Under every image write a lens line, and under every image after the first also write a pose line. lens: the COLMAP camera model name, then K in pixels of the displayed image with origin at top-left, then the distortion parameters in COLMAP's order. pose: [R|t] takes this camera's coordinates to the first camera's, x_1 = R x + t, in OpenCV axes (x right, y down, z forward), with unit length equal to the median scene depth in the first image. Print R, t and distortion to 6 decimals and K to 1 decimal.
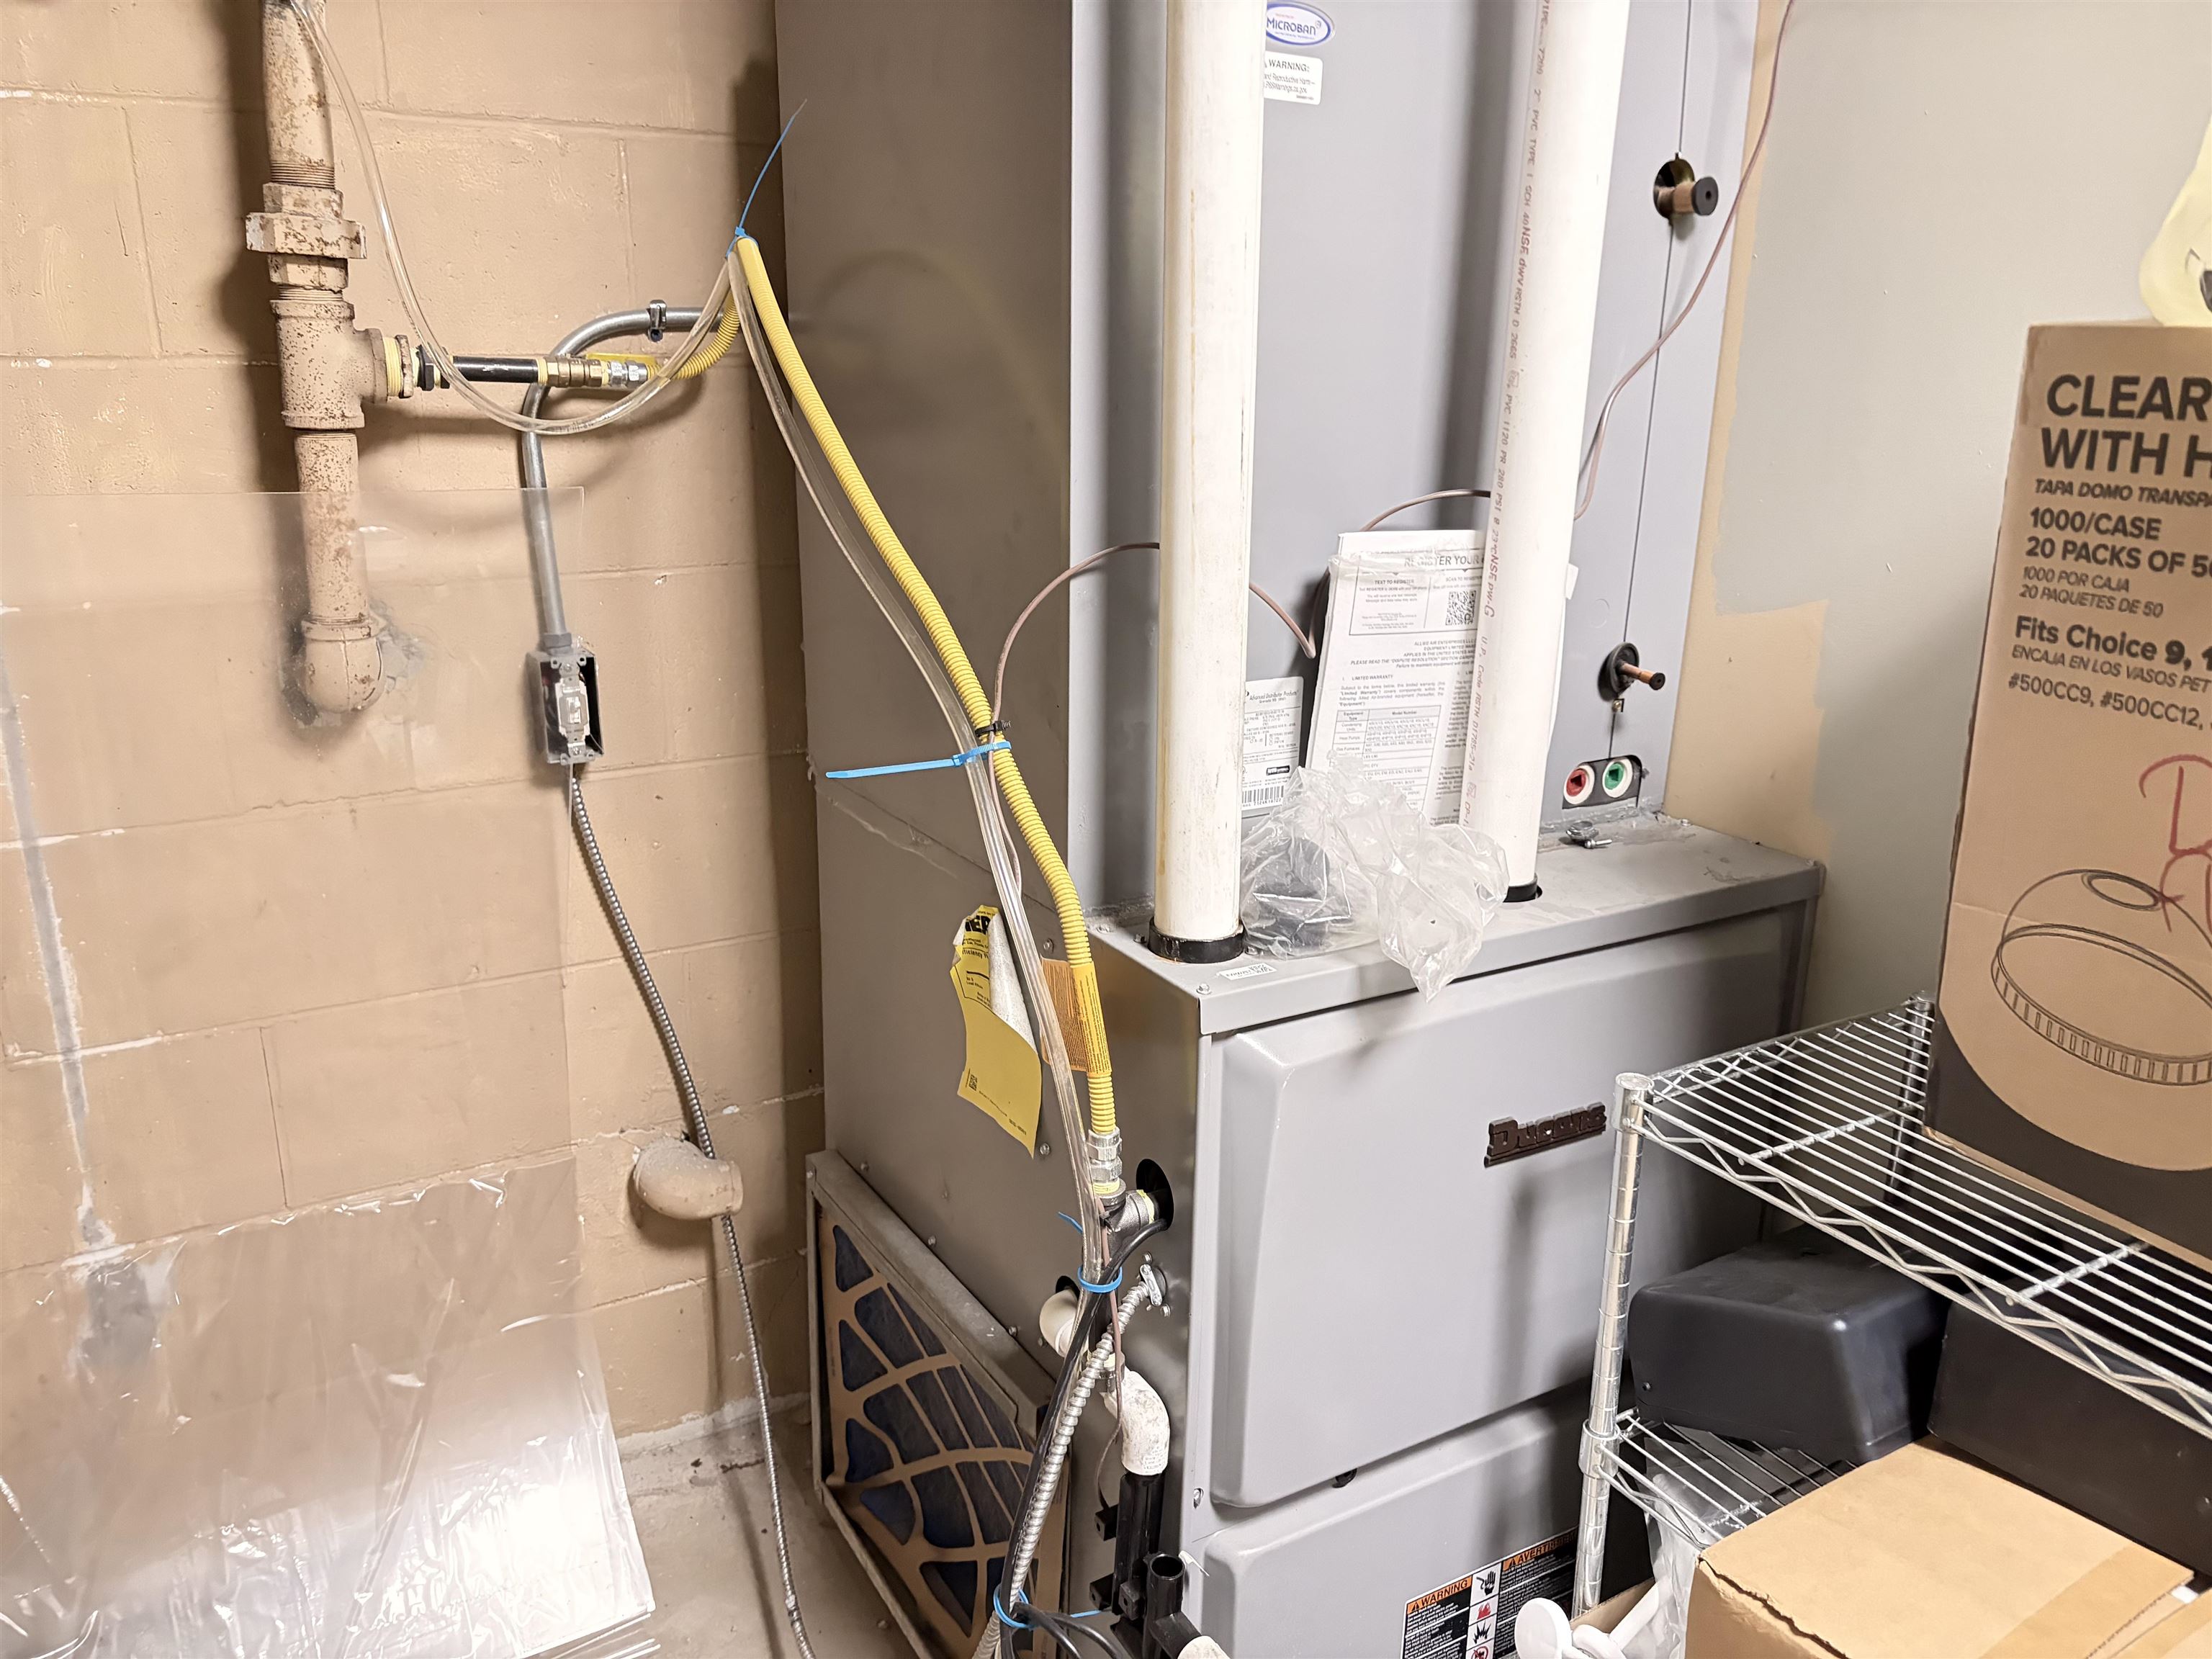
lens RADIAL K [[1662.9, 0, 1104.4], [0, 1662.9, 817.2], [0, 0, 1]] dist [0.044087, -0.046570]
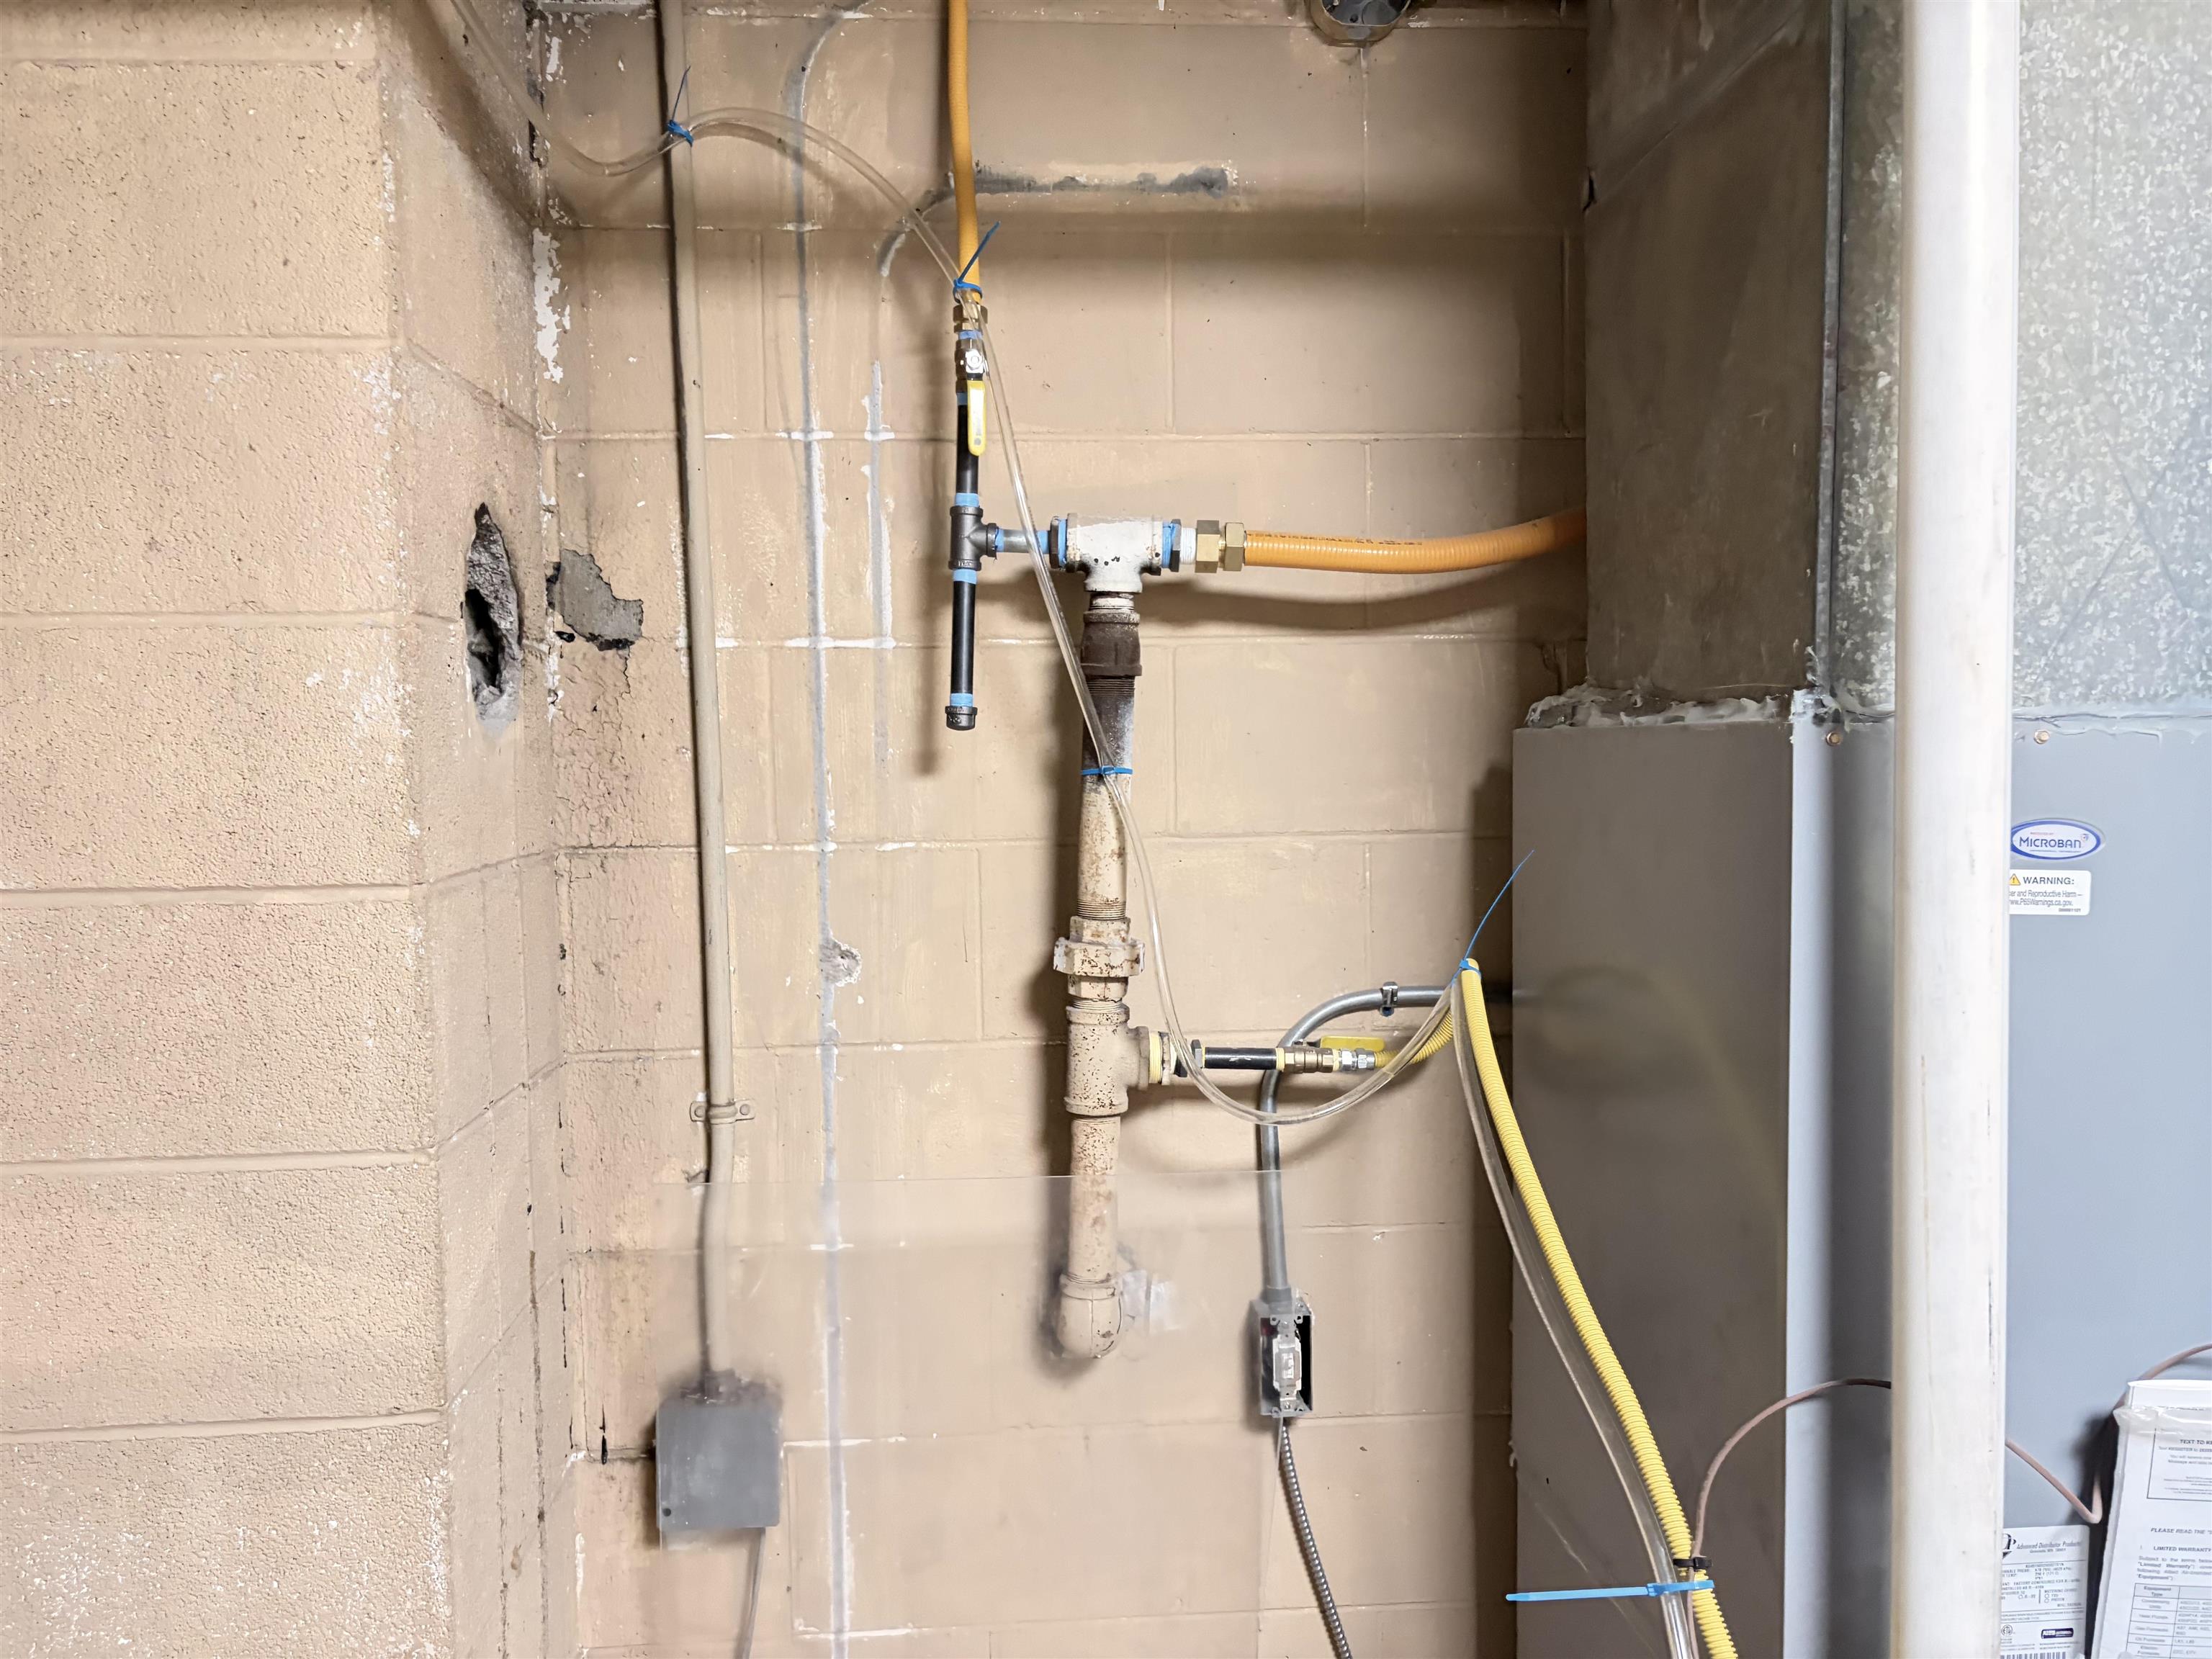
lens RADIAL K [[1662.9, 0, 1098.1], [0, 1662.9, 830.4], [0, 0, 1]] dist [0.044087, -0.046570]
pose [[0.900672, 0.004208, -0.434479, 0.031040], [-0.103726, 0.973124, -0.205598, -0.179952], [0.421936, 0.230244, 0.876902, -0.044858]]
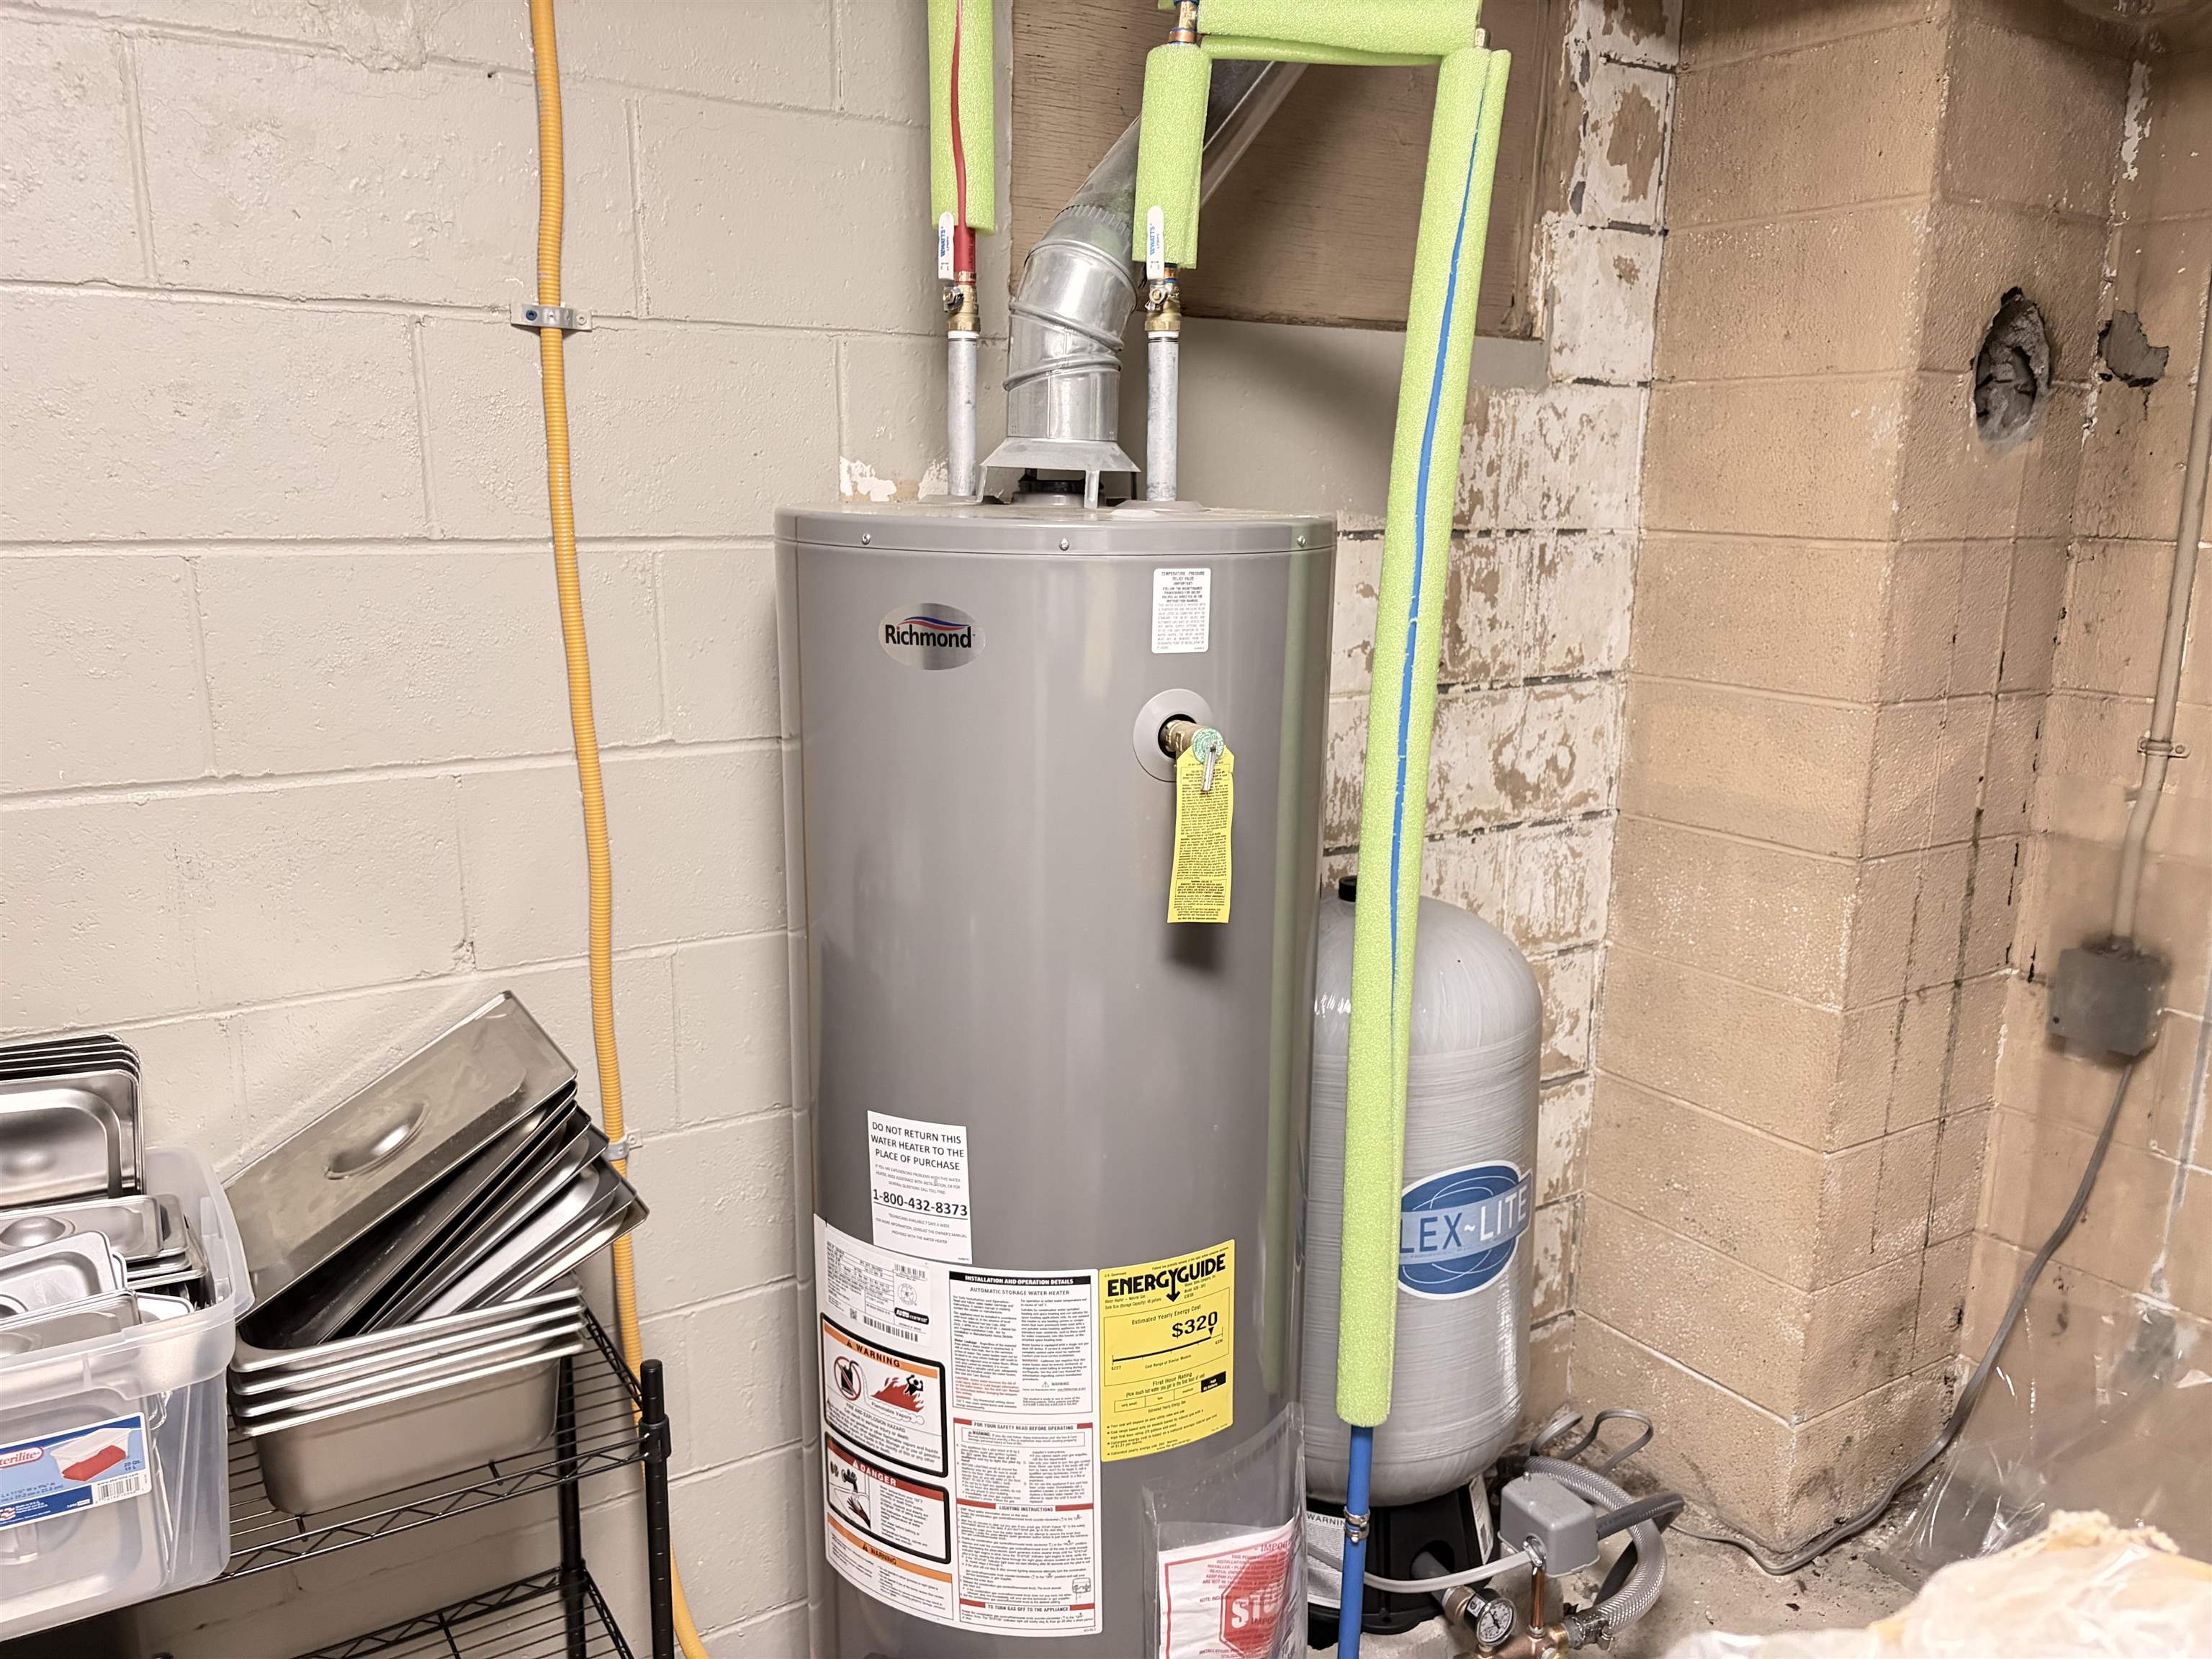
lens RADIAL K [[1662.9, 0, 1098.1], [0, 1662.9, 821.6], [0, 0, 1]] dist [0.044087, -0.046570]
pose [[0.041681, 0.198829, -0.979147, 0.757382], [-0.298906, 0.937598, 0.177668, -0.121745], [0.953372, 0.285268, 0.098511, -0.142927]]
